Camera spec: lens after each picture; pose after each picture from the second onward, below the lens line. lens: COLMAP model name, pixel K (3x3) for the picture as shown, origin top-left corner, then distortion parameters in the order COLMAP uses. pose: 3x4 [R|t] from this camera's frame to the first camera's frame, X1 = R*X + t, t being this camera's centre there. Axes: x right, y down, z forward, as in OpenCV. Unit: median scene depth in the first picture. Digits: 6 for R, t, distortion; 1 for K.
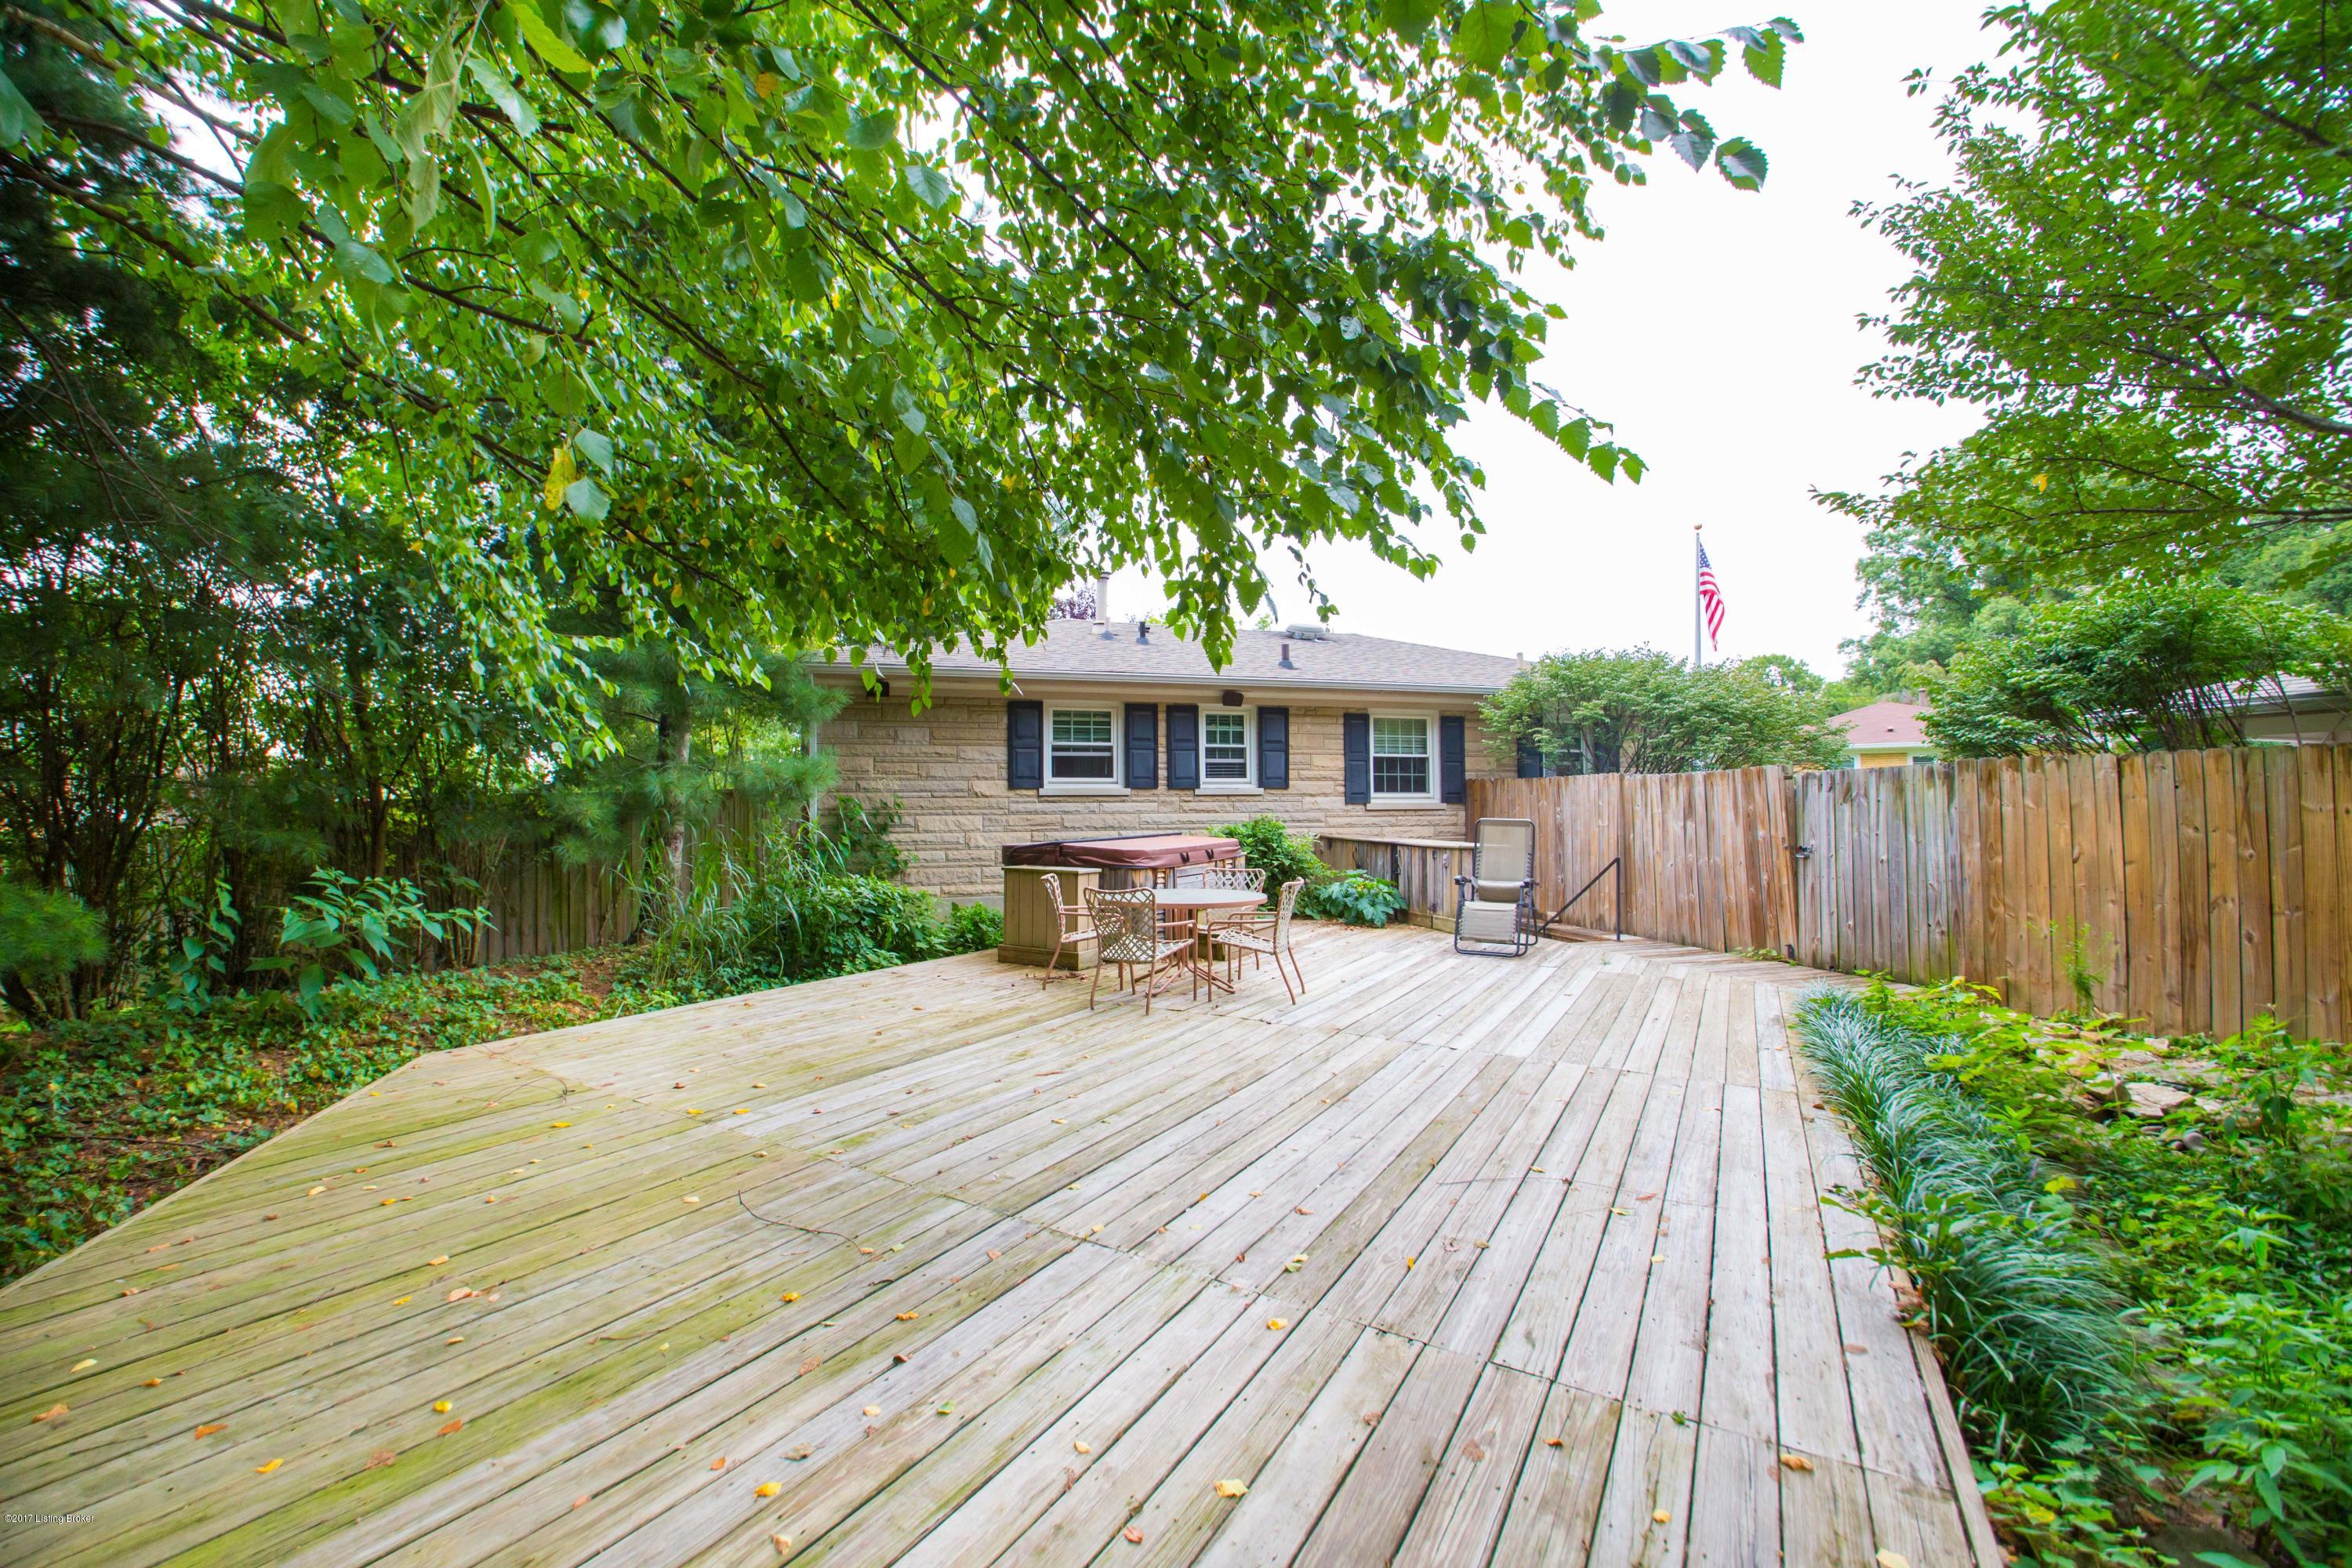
lens RADIAL K [[990.3, 0, 1176.0], [0, 990.3, 784.0], [0, 0, 1]] dist [-0.012023, -0.000389]
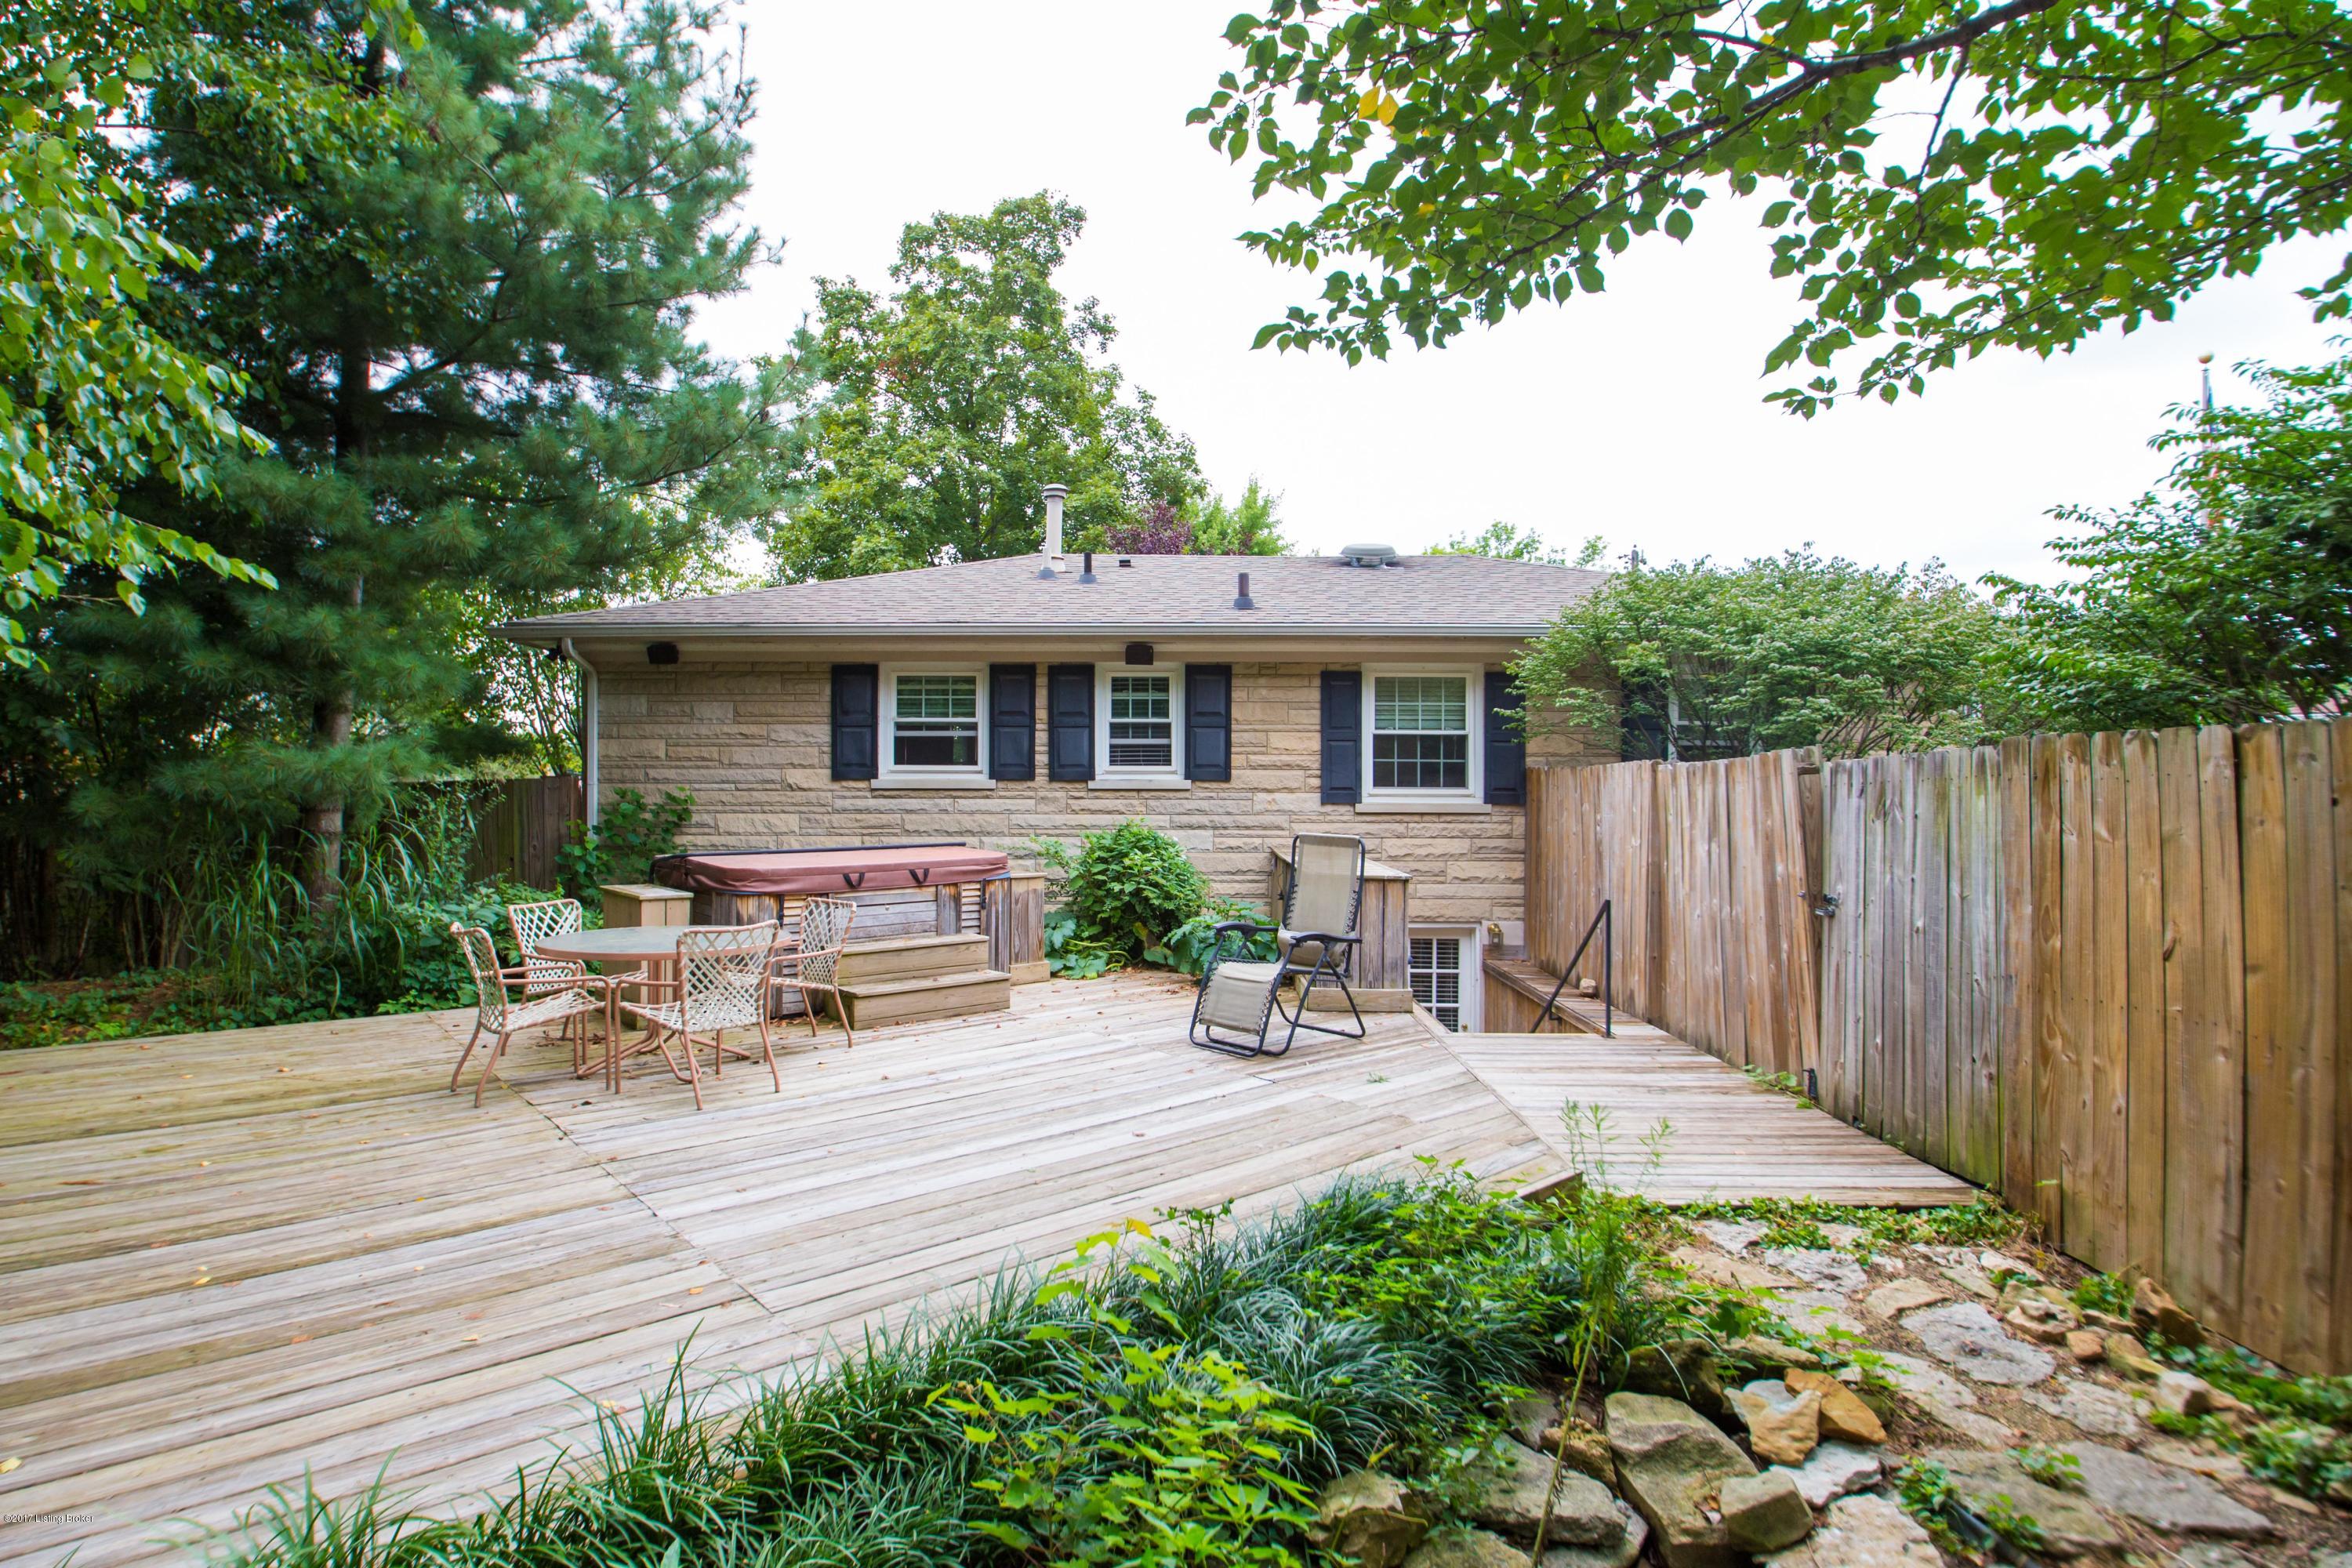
lens RADIAL K [[1244.4, 0, 1176.0], [0, 1244.4, 784.0], [0, 0, 1]] dist [0.000258, 0.000903]
pose [[0.946602, 0.006777, -0.322332, 0.378522], [-0.002082, 0.999887, 0.014910, -0.006459], [0.322396, -0.013442, 0.946509, 0.164593]]
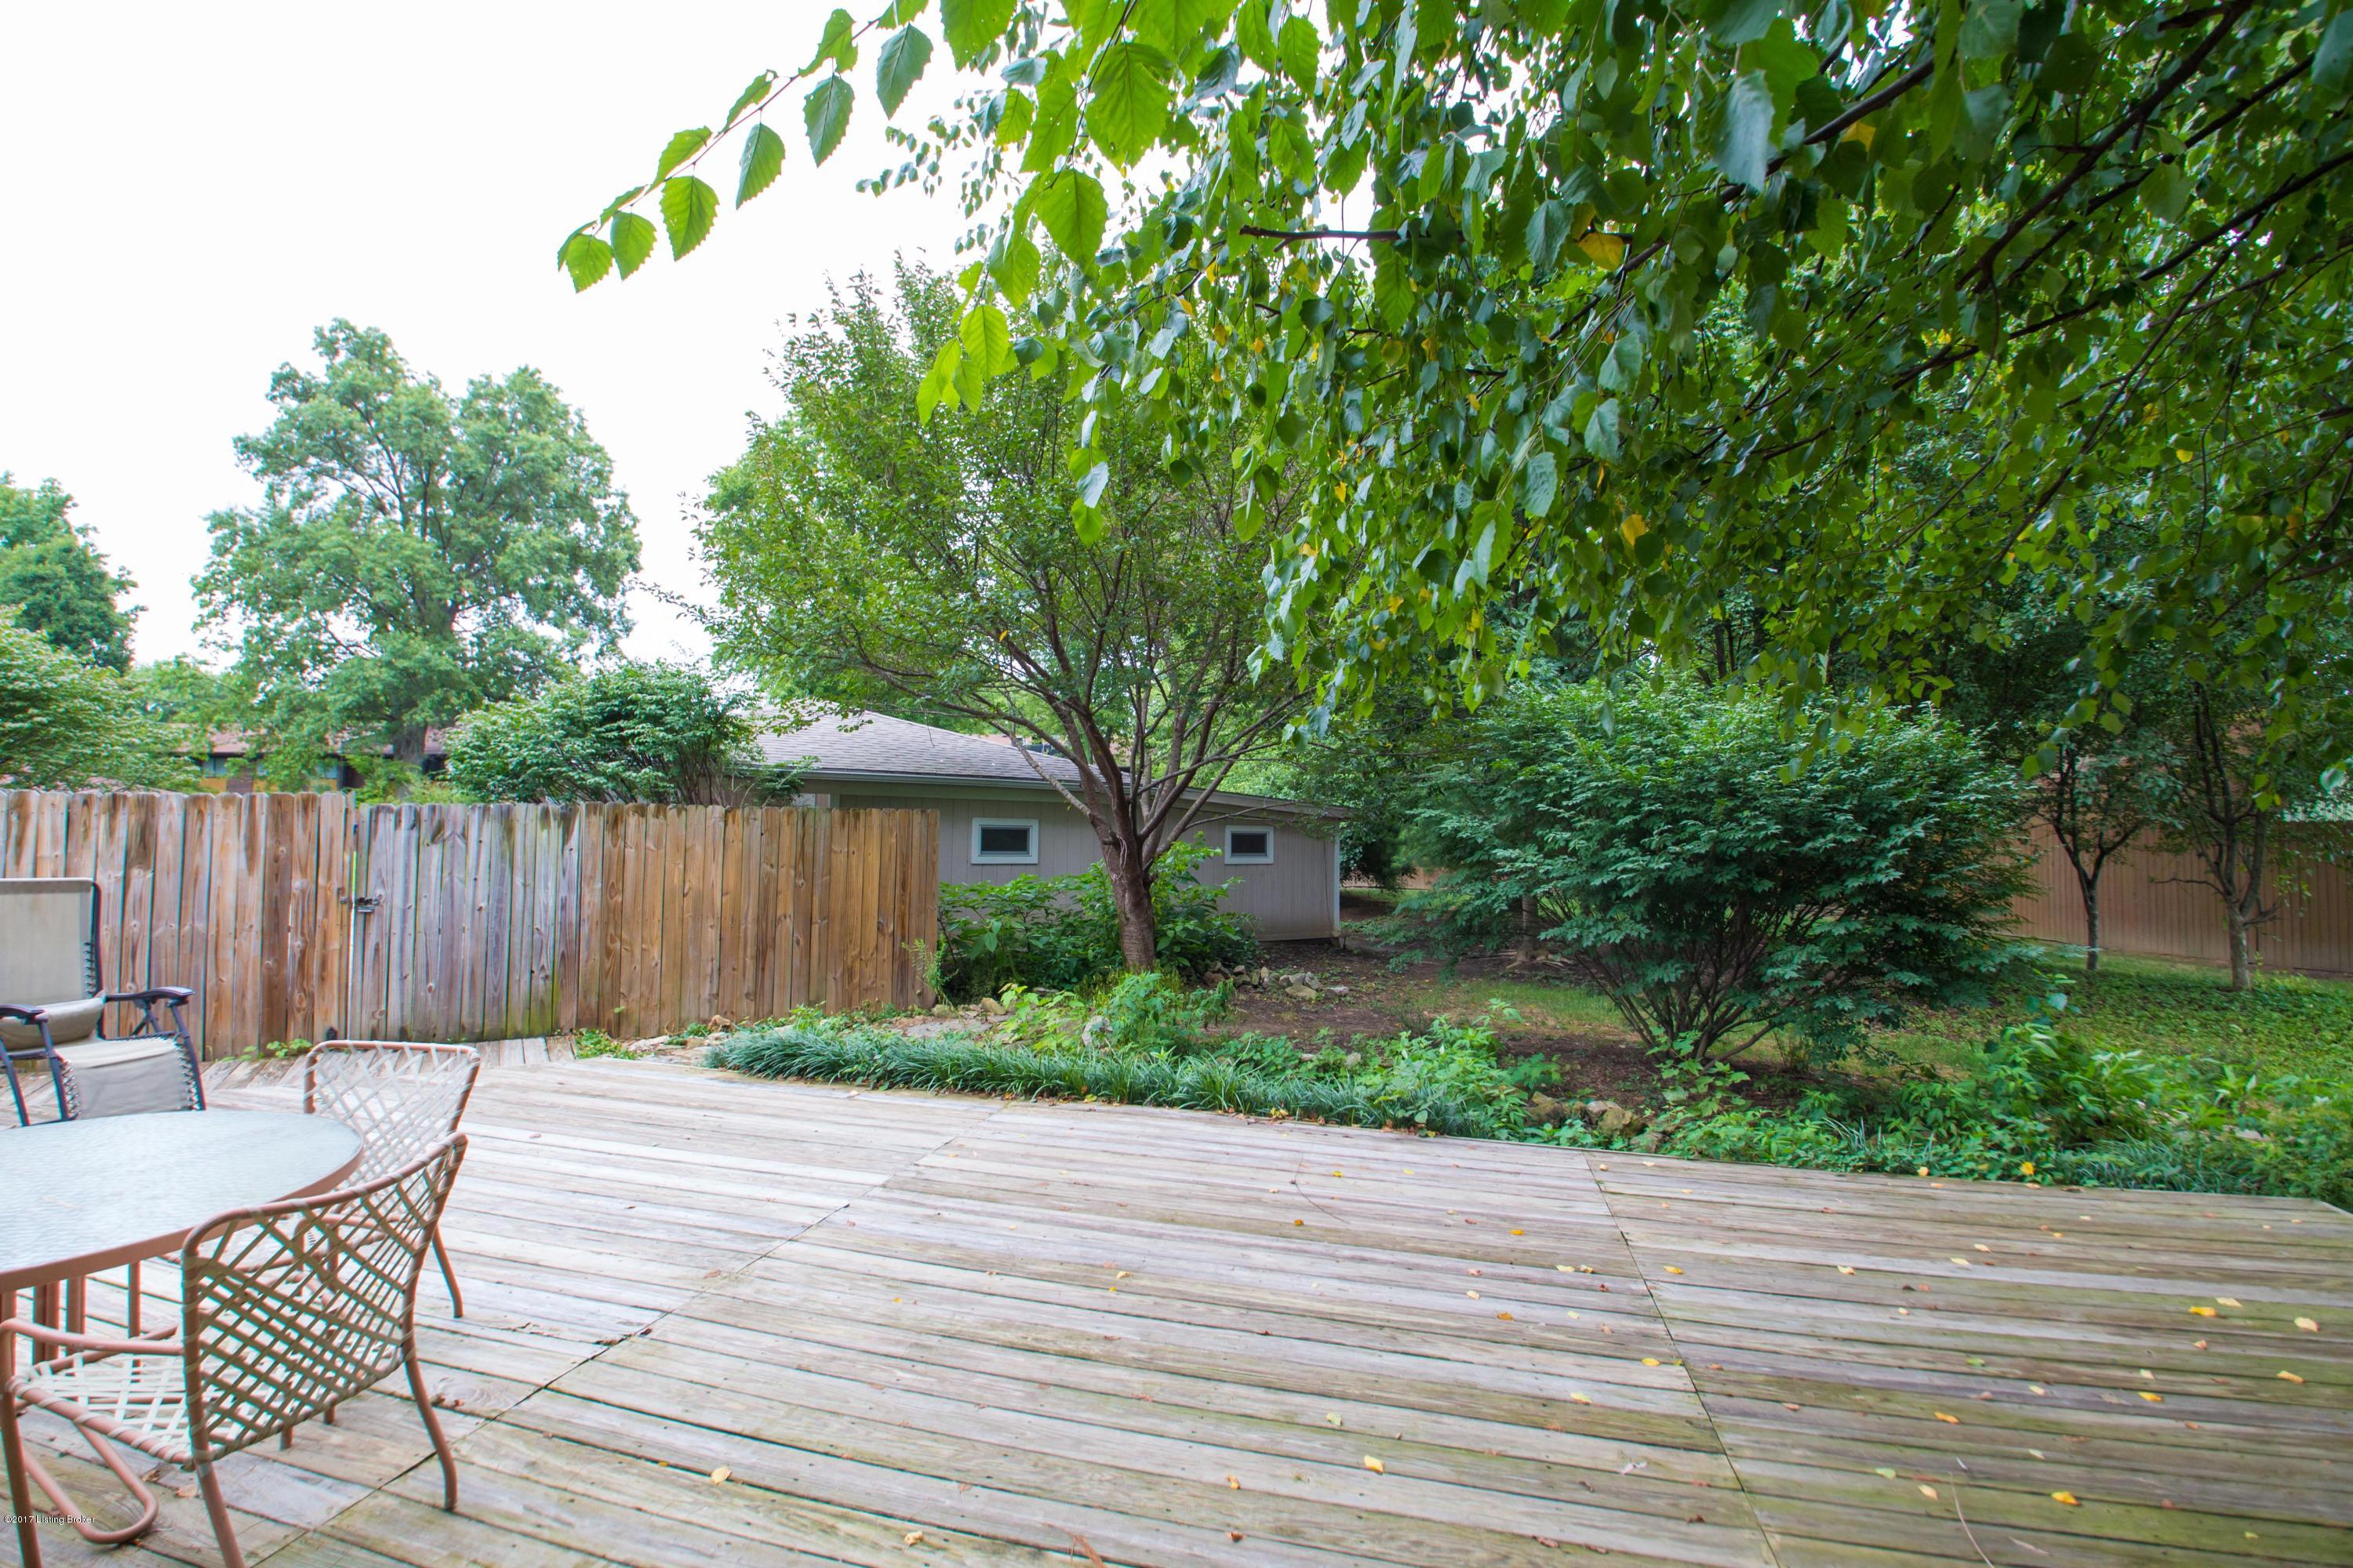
lens RADIAL K [[977.6, 0, 1176.5], [0, 977.6, 784.0], [0, 0, 1]] dist [-0.000570, -0.000010]
pose [[-0.277547, 0.048860, 0.959469, -0.217710], [-0.037485, 0.997395, -0.061634, -0.002836], [-0.959980, -0.053072, -0.274992, 0.436285]]
